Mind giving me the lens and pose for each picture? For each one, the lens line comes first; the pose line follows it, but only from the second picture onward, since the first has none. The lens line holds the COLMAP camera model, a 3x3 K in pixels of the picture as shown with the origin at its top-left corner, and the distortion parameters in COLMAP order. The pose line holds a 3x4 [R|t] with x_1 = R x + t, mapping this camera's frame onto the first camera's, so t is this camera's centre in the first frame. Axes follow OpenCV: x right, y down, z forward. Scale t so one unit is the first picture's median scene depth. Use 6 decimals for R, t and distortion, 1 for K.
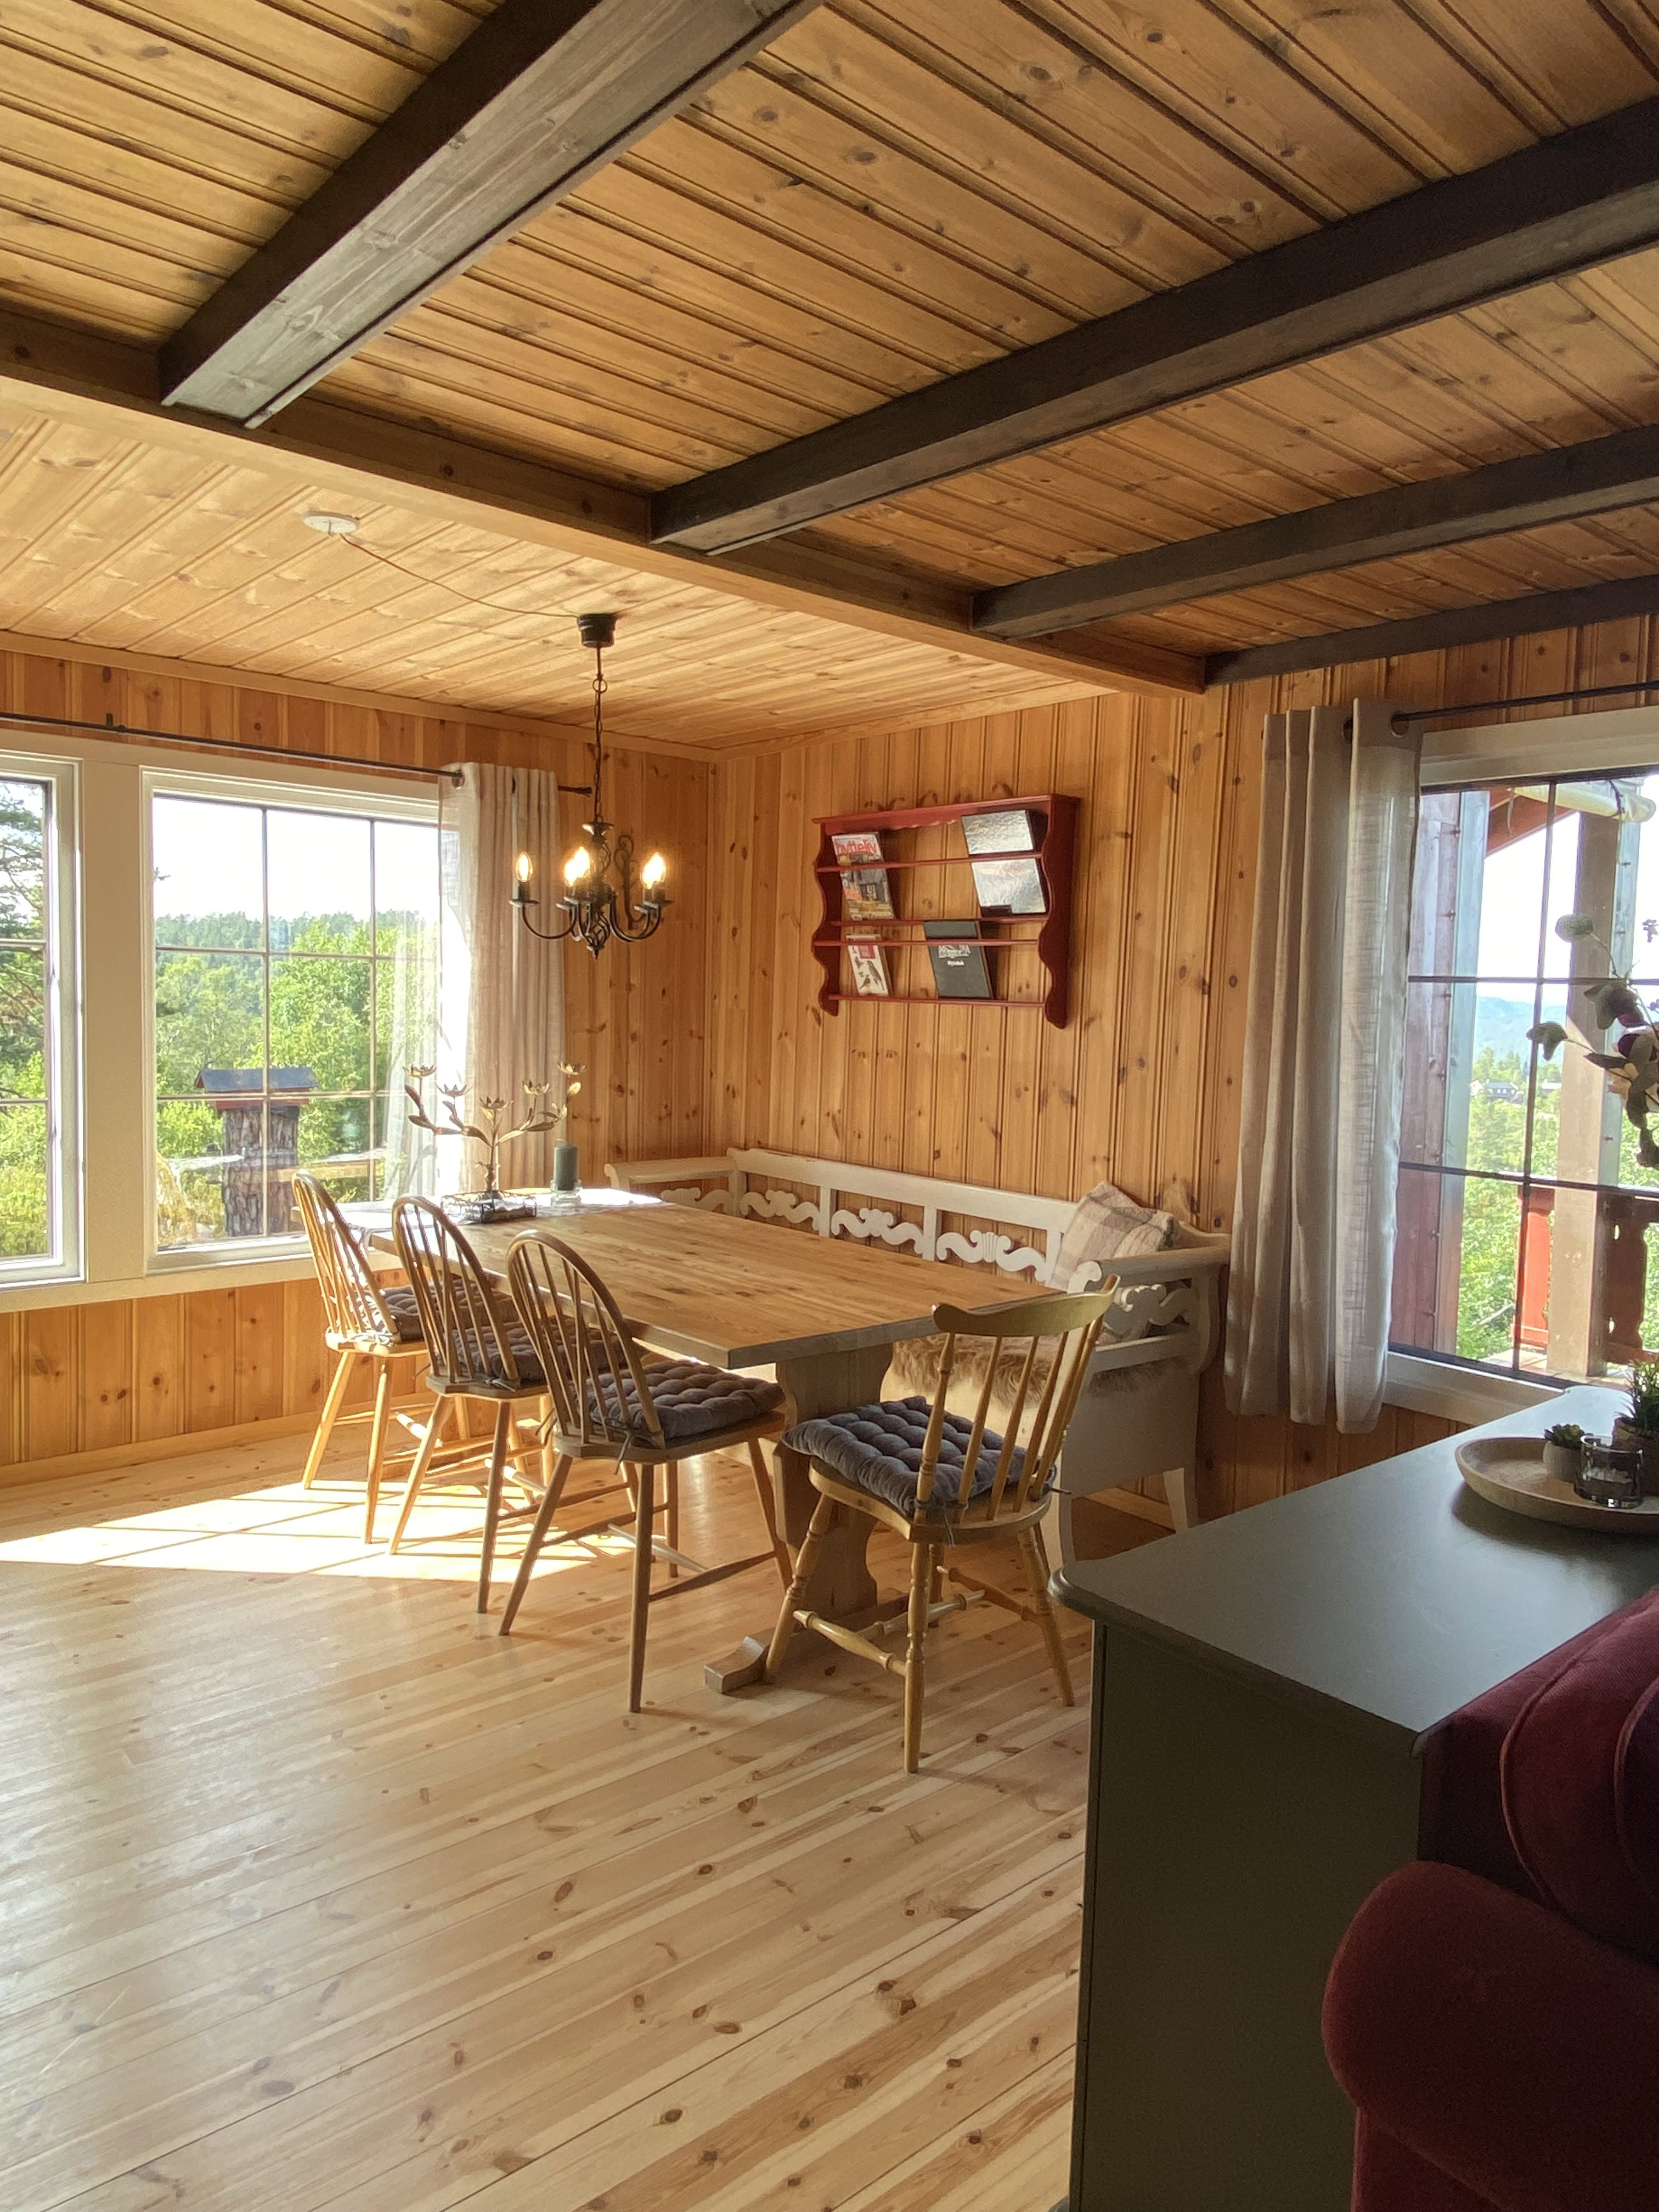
lens RADIAL K [[1436.4, 0, 830.1], [0, 1436.4, 1103.9], [0, 0, 1]] dist [0.002524, 0.000126]
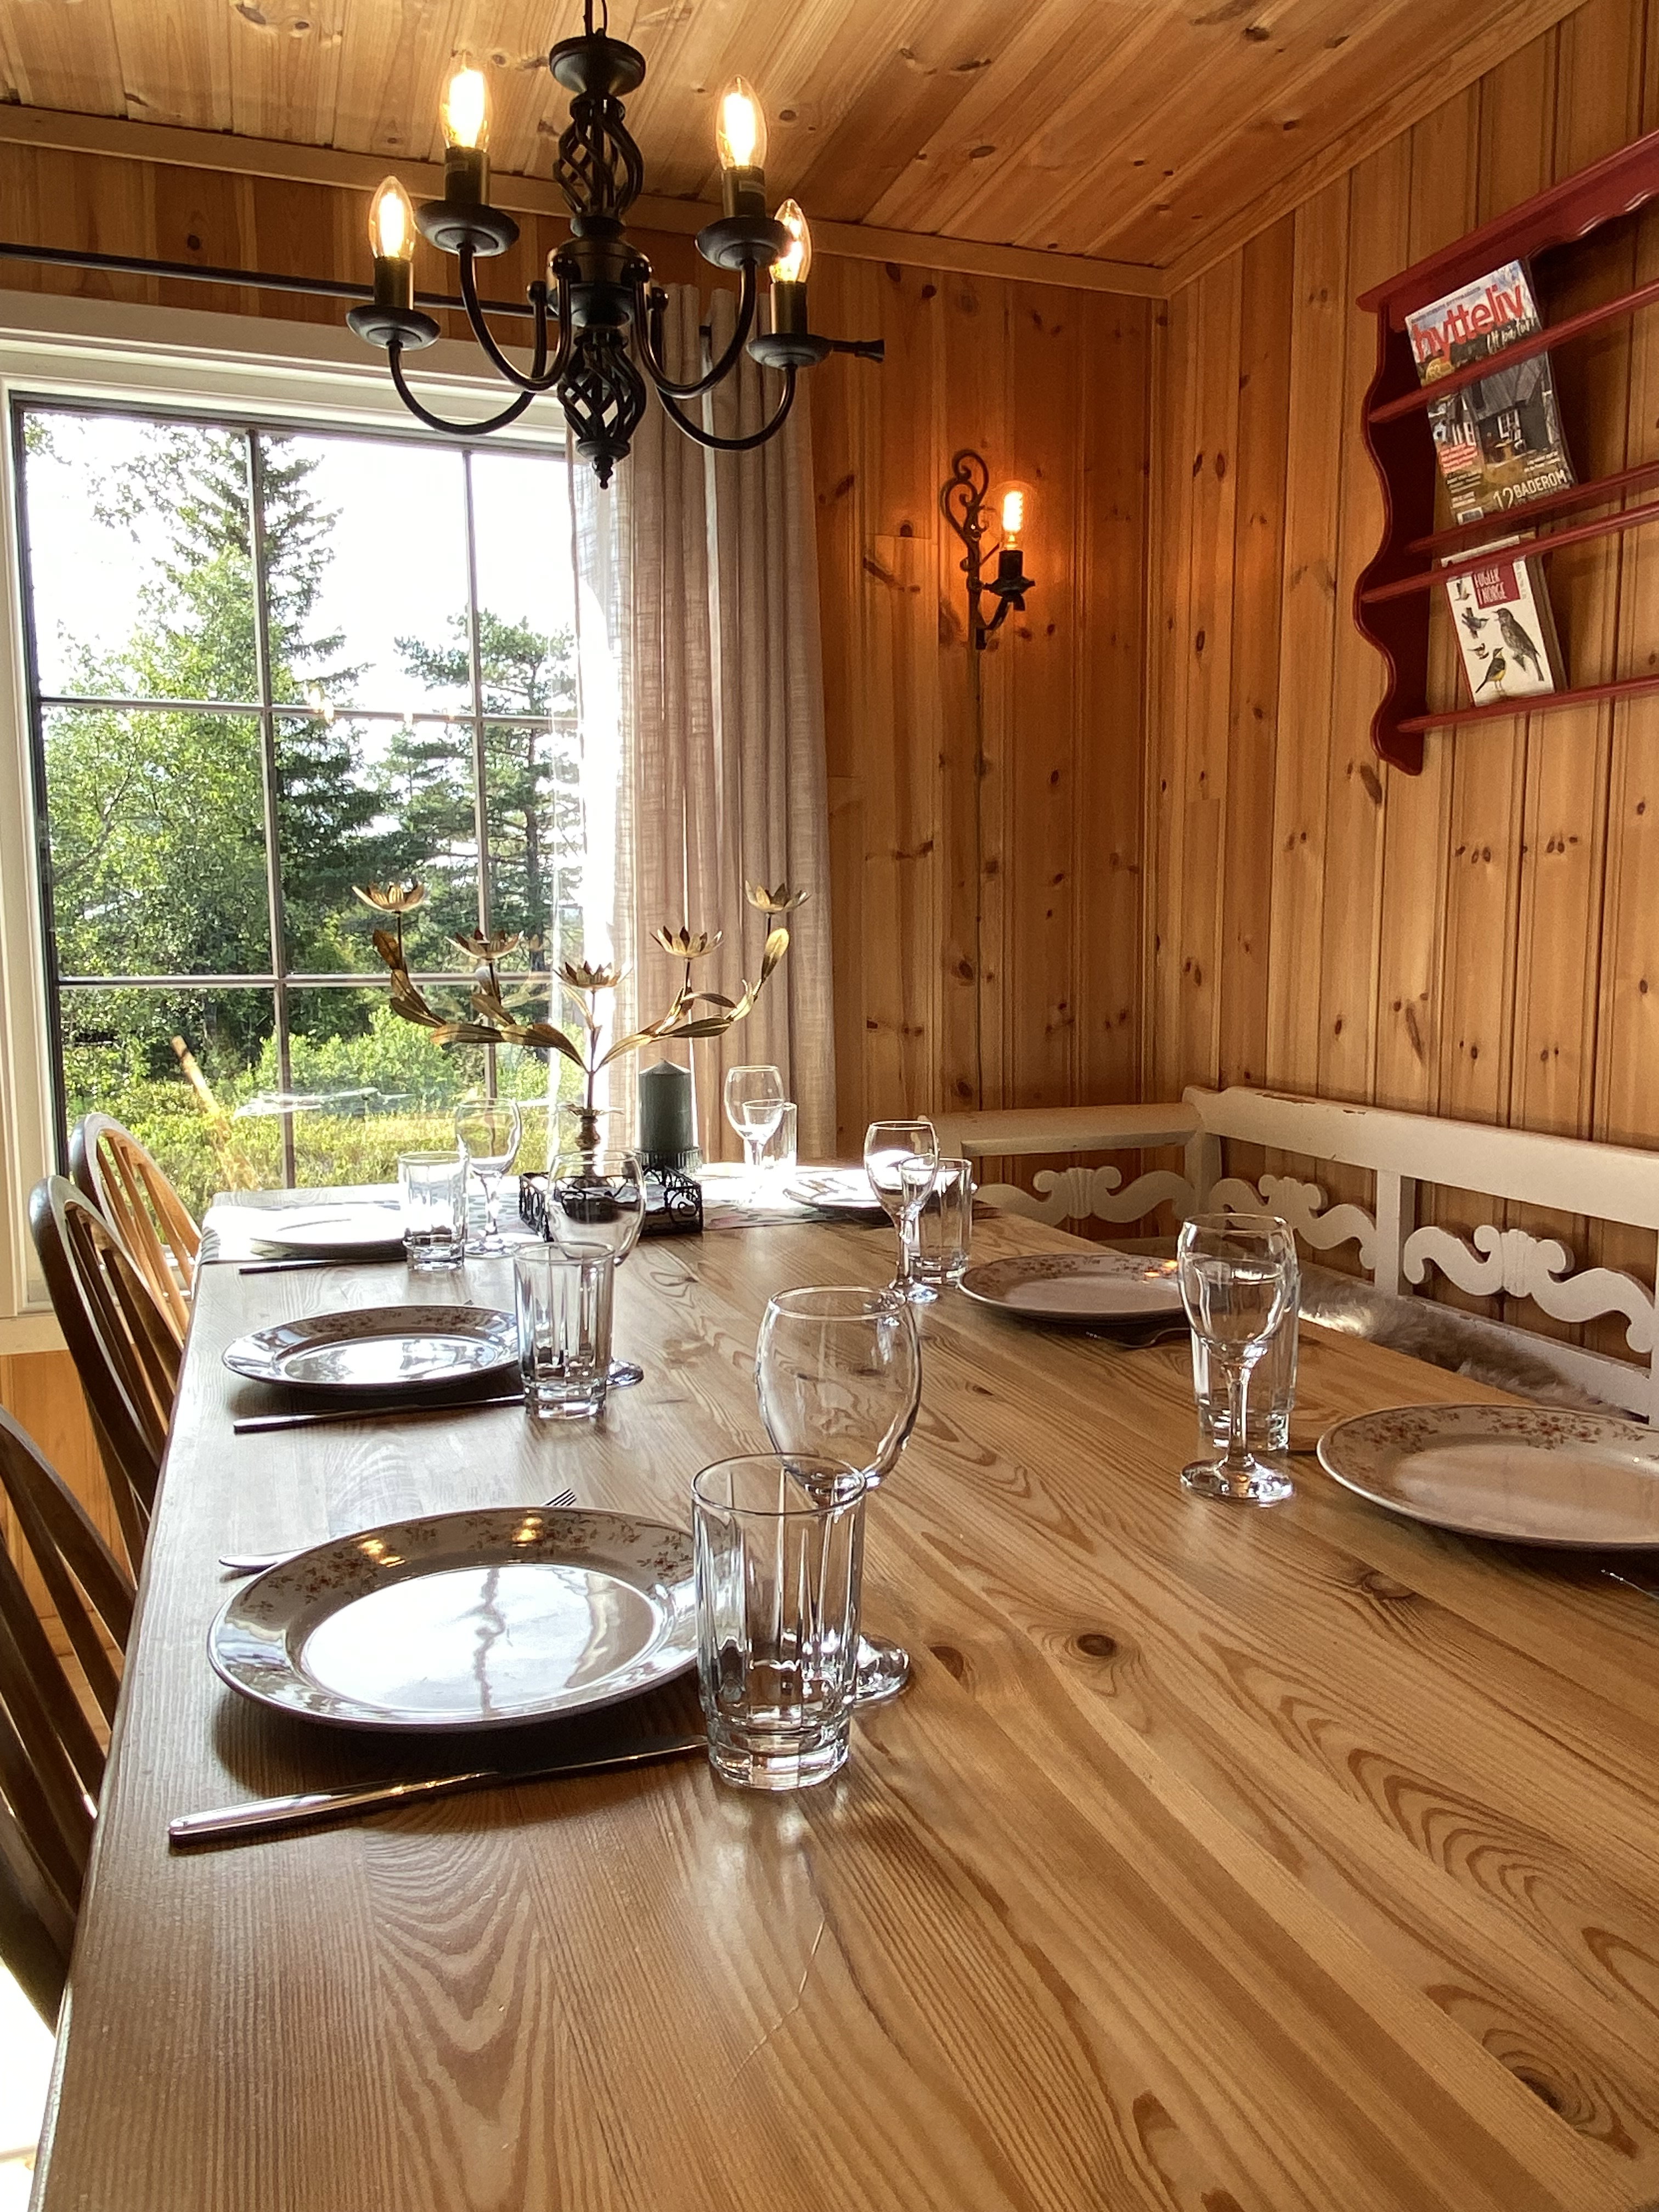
lens RADIAL K [[1589.4, 0, 826.8], [0, 1589.4, 1100.4], [0, 0, 1]] dist [0.039163, -0.024993]
pose [[0.929783, 0.001842, -0.368103, 0.016199], [0.005245, 0.999820, 0.018252, 0.026691], [0.368070, -0.018901, 0.929606, 0.491114]]
